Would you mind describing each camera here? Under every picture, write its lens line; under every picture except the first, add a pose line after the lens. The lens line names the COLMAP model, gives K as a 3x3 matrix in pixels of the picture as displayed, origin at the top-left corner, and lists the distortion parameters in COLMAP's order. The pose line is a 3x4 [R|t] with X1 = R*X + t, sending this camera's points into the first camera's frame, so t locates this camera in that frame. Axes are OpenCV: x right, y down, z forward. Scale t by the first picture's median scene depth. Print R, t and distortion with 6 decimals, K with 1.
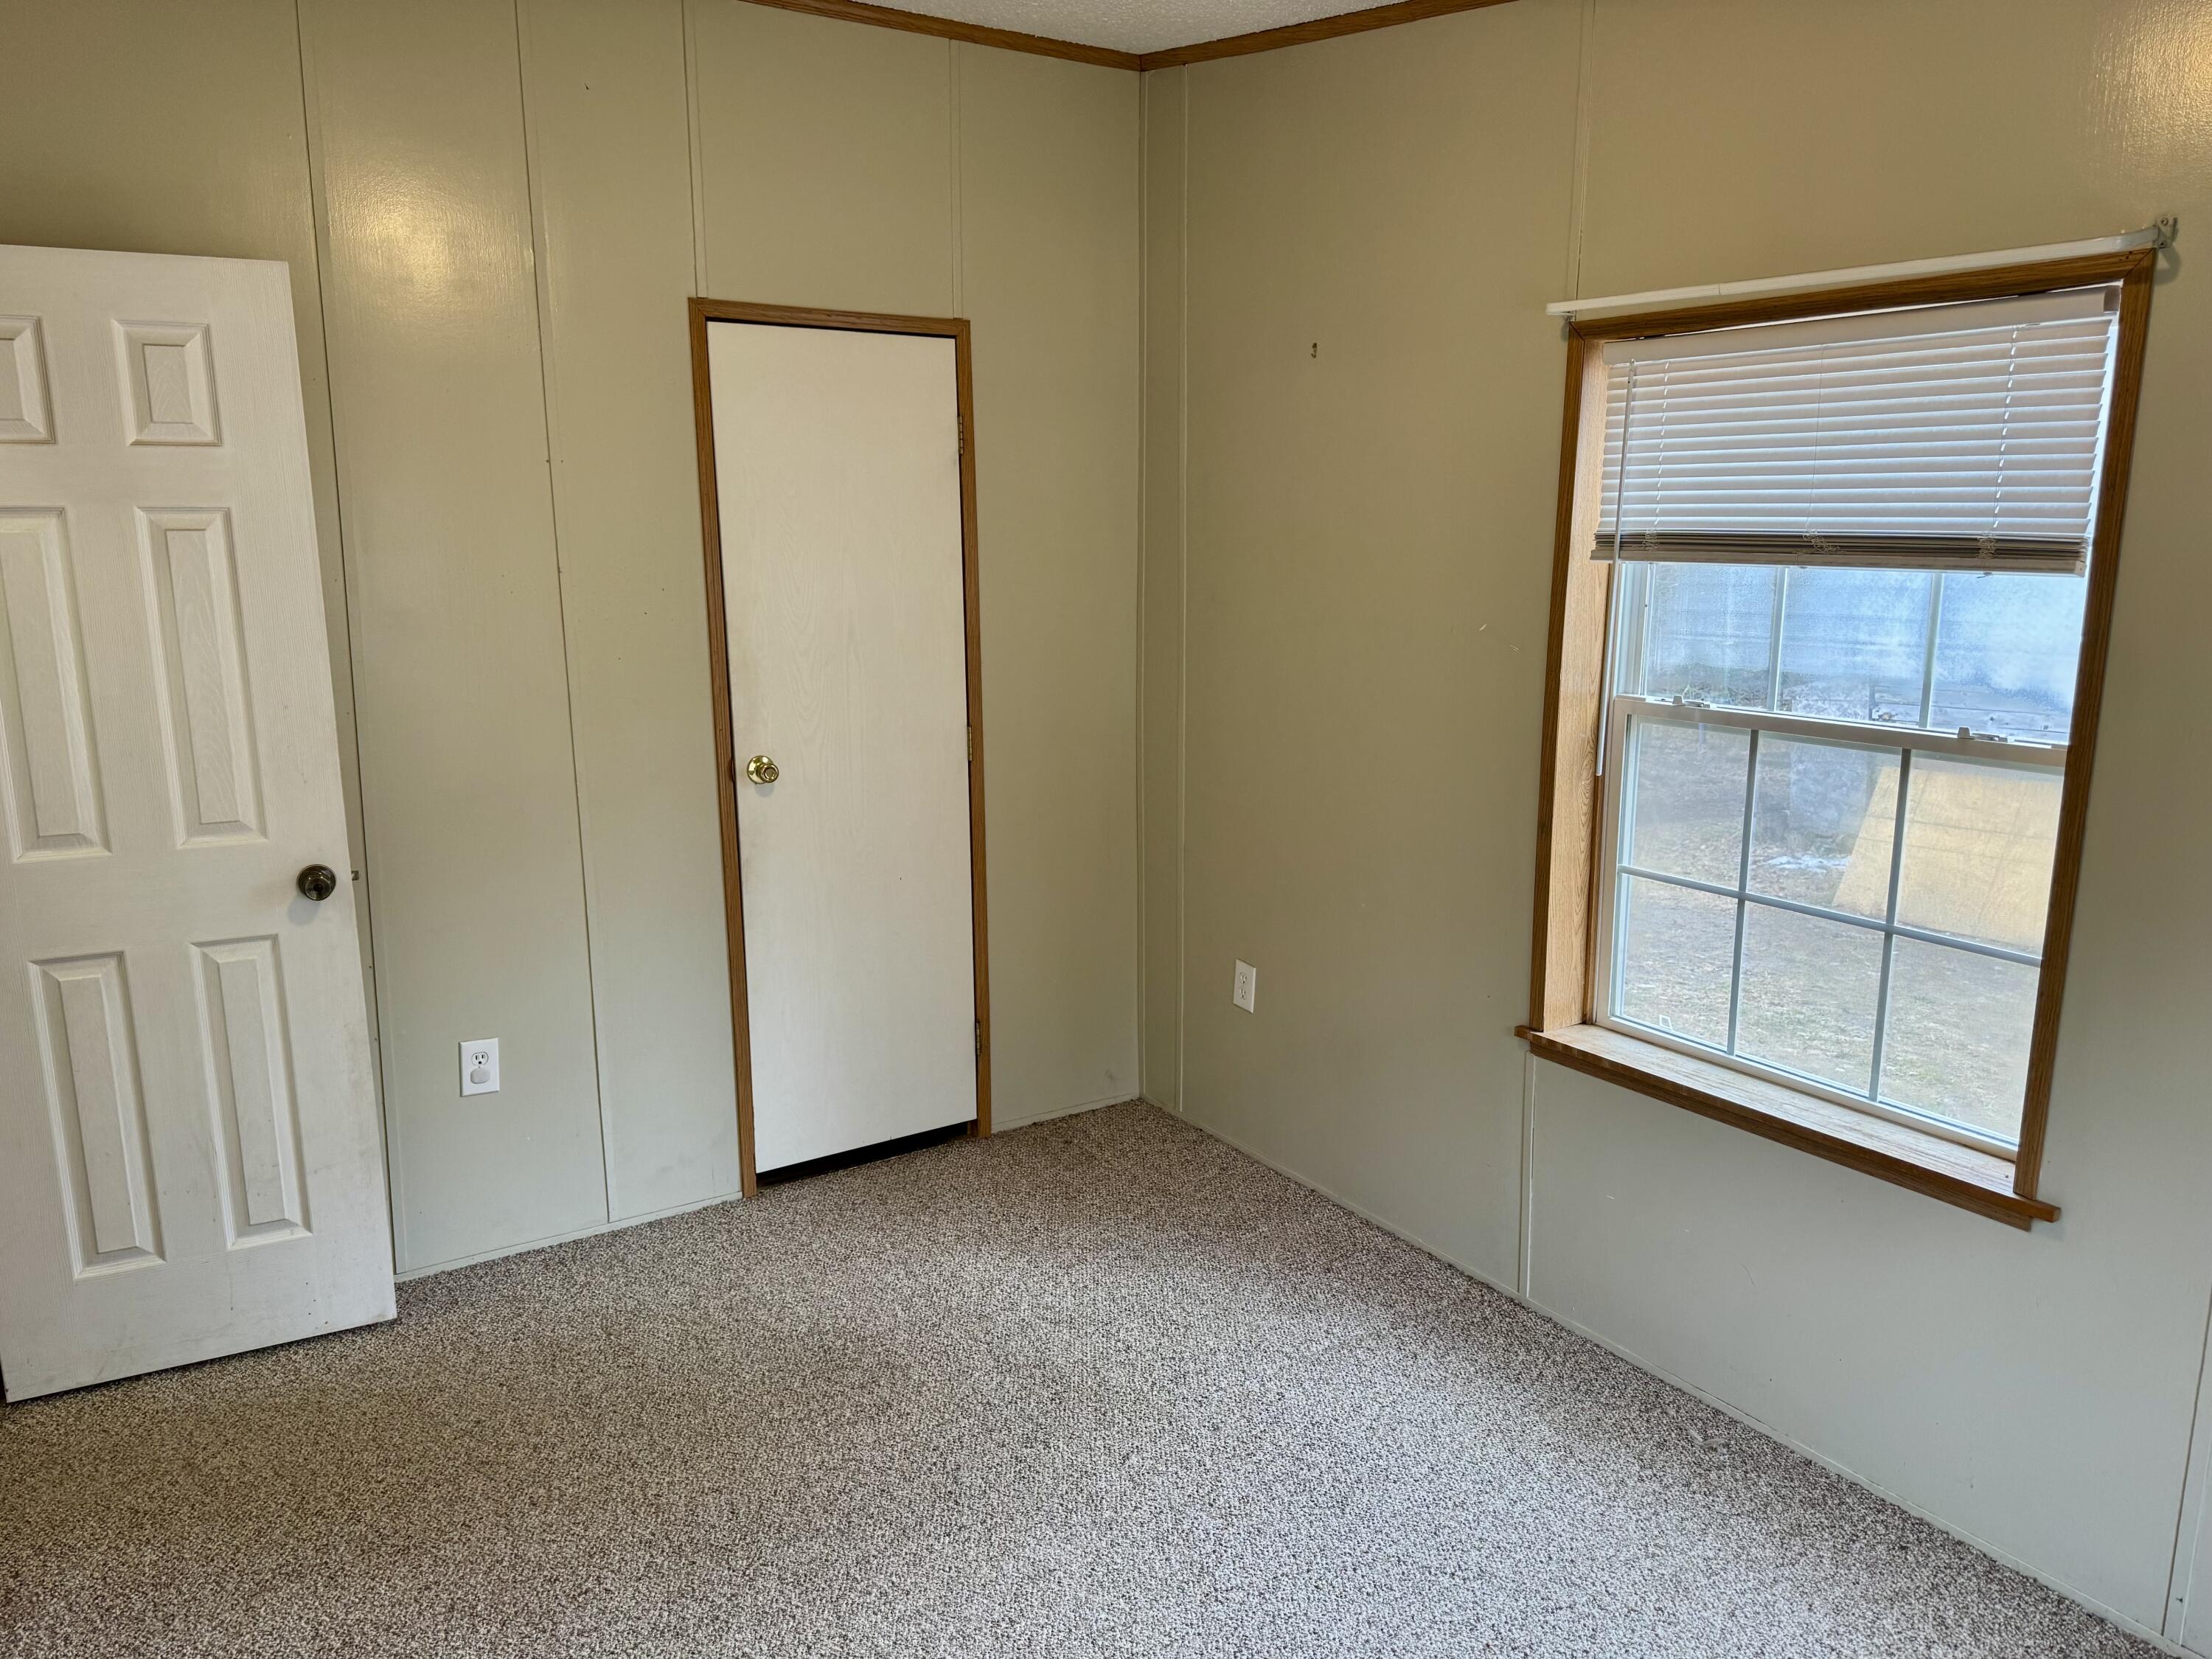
lens RADIAL K [[1551.8, 0, 1097.8], [0, 1551.8, 838.3], [0, 0, 1]] dist [0.127874, -0.190633]
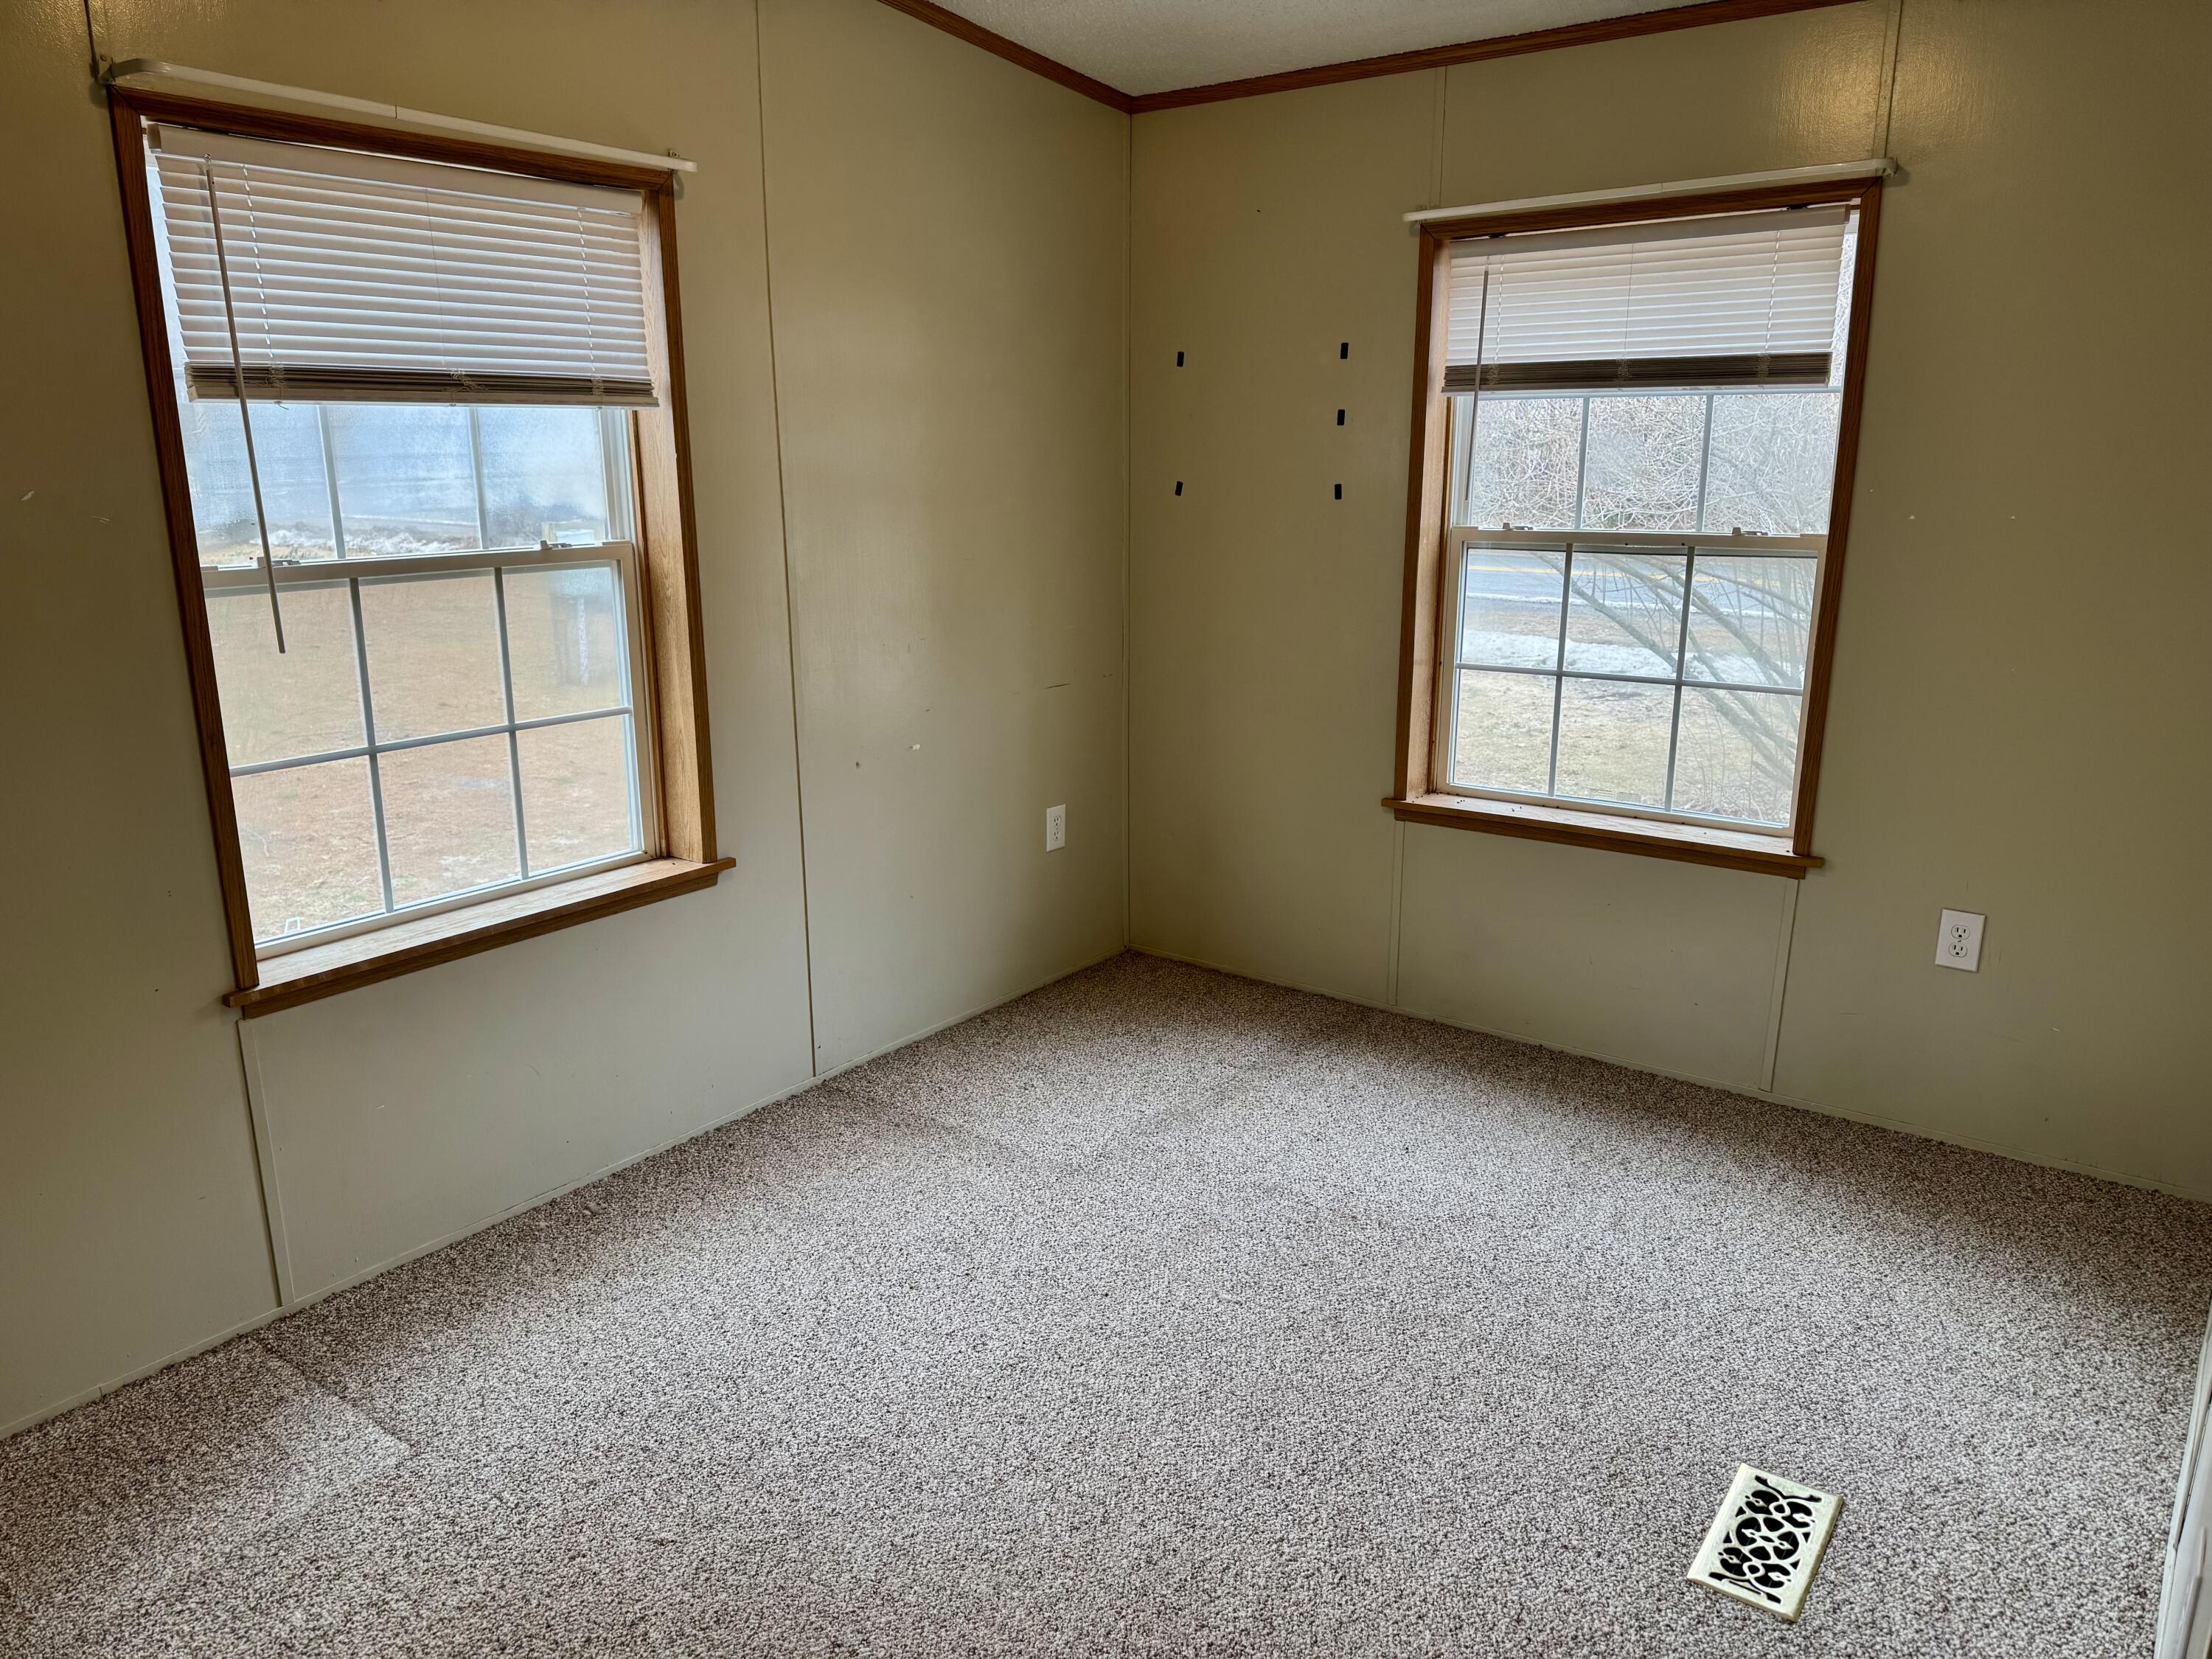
lens RADIAL K [[1551.8, 0, 1097.8], [0, 1551.8, 838.3], [0, 0, 1]] dist [0.127874, -0.190633]
pose [[-0.332232, -0.242060, 0.911608, -0.703886], [0.189524, 0.929662, 0.315926, -0.149124], [-0.923960, 0.277732, -0.262987, 0.925866]]
